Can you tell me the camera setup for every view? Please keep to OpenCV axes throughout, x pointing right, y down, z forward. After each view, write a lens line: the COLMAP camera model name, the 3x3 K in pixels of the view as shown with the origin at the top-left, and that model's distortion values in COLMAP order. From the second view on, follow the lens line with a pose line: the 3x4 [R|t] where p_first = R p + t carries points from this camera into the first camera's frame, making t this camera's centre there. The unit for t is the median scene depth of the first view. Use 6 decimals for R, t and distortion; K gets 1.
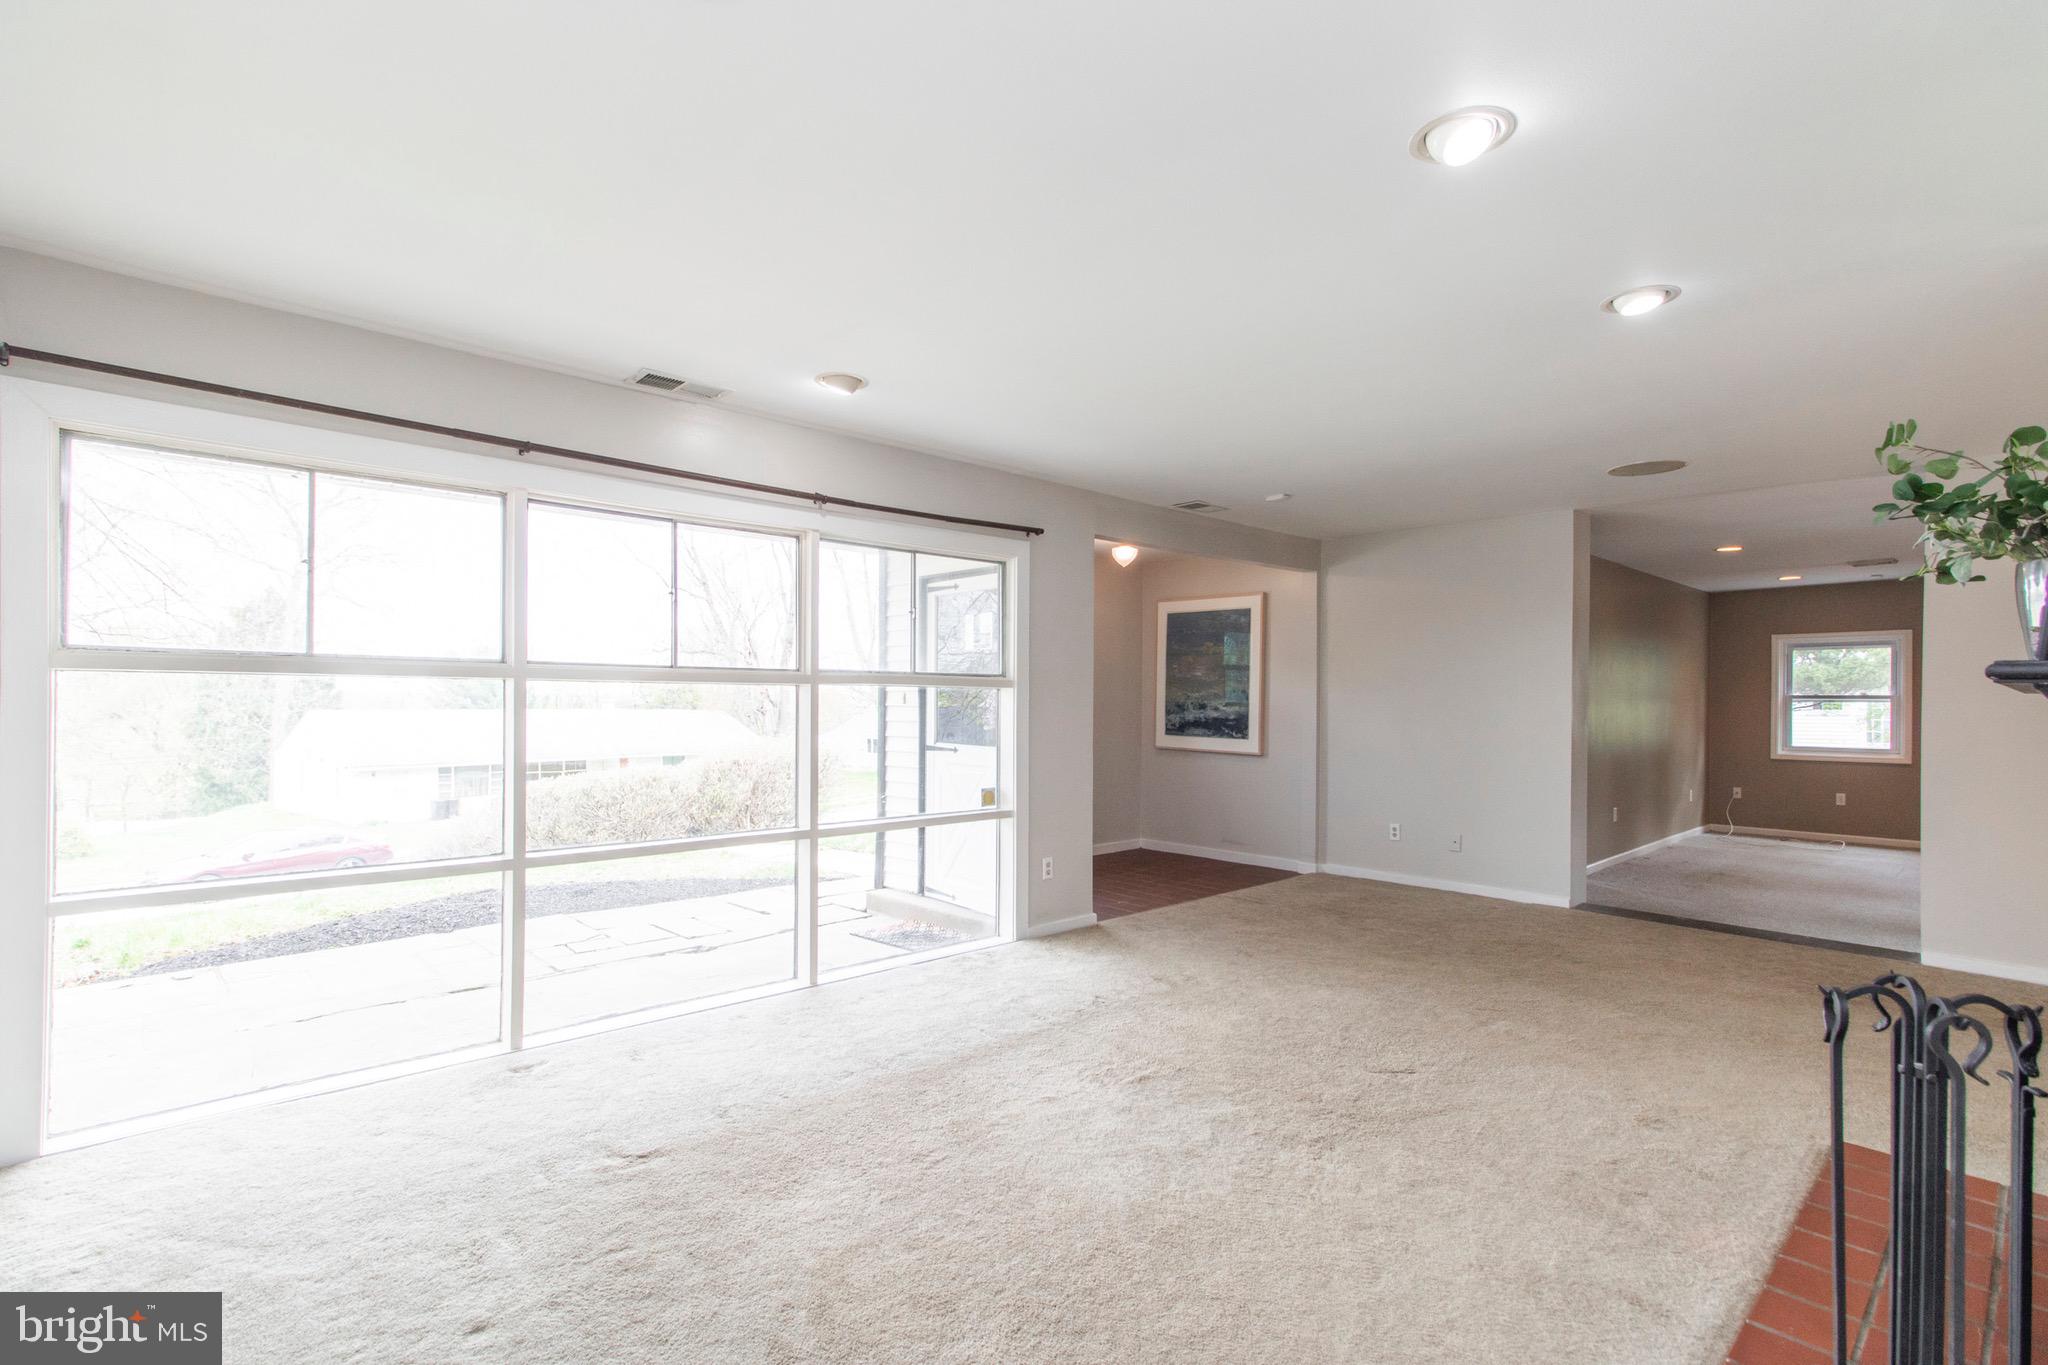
lens RADIAL K [[948.0, 0, 1019.0], [0, 948.0, 695.1], [0, 0, 1]] dist [-0.000087, 0.000554]
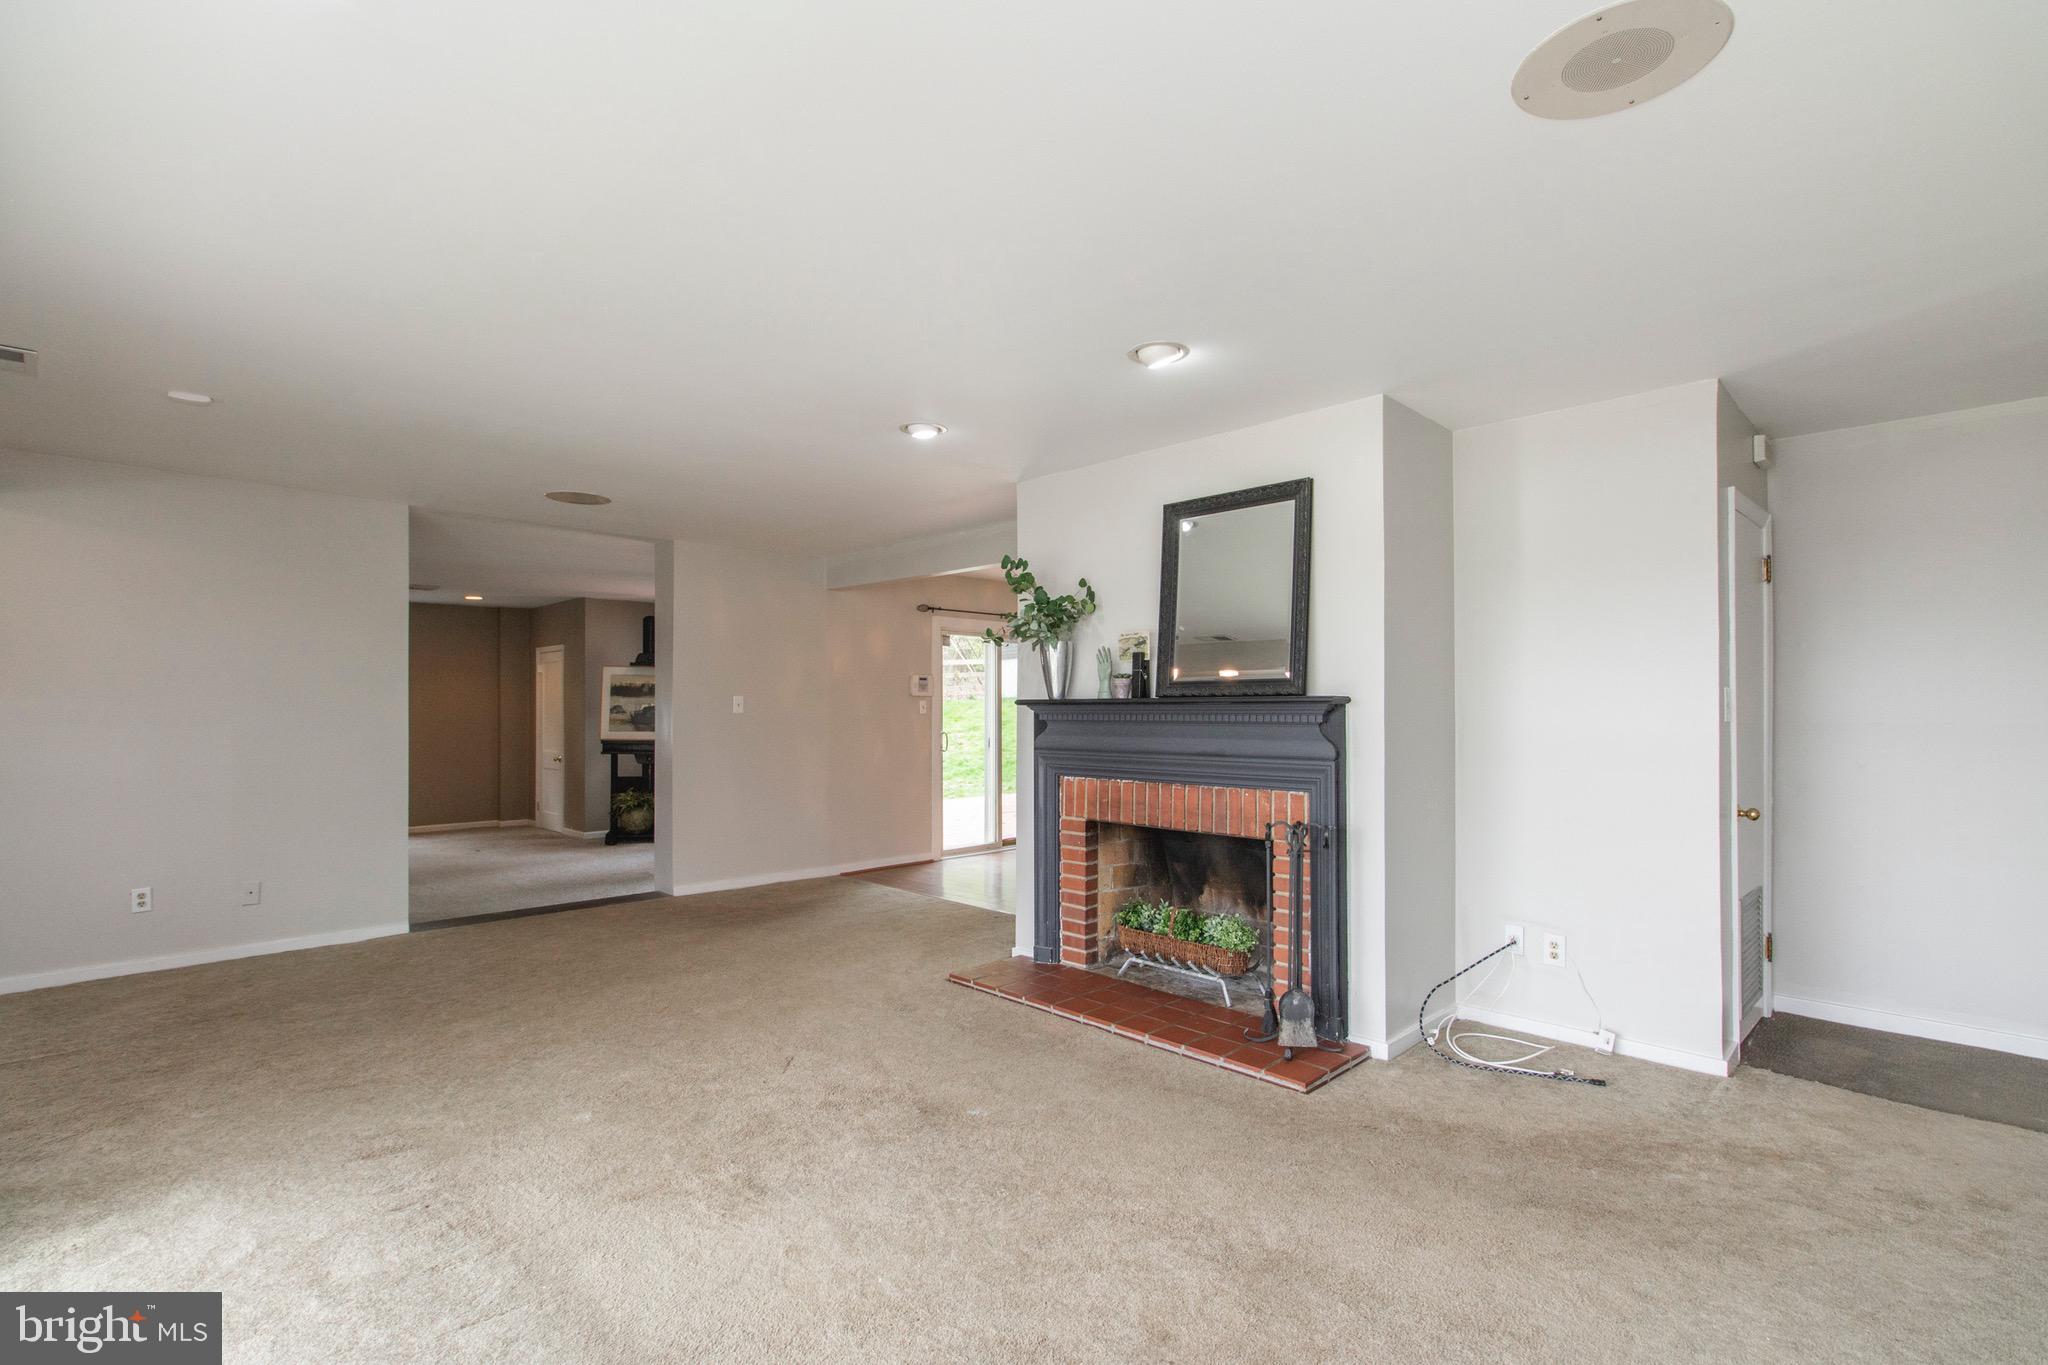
lens RADIAL K [[948.0, 0, 1019.0], [0, 948.0, 695.1], [0, 0, 1]] dist [-0.000087, 0.000554]
pose [[-0.044388, 0.008280, 0.998980, -0.531236], [-0.003686, 0.999957, -0.008452, -0.003932], [-0.999008, -0.004057, -0.044356, 0.626714]]
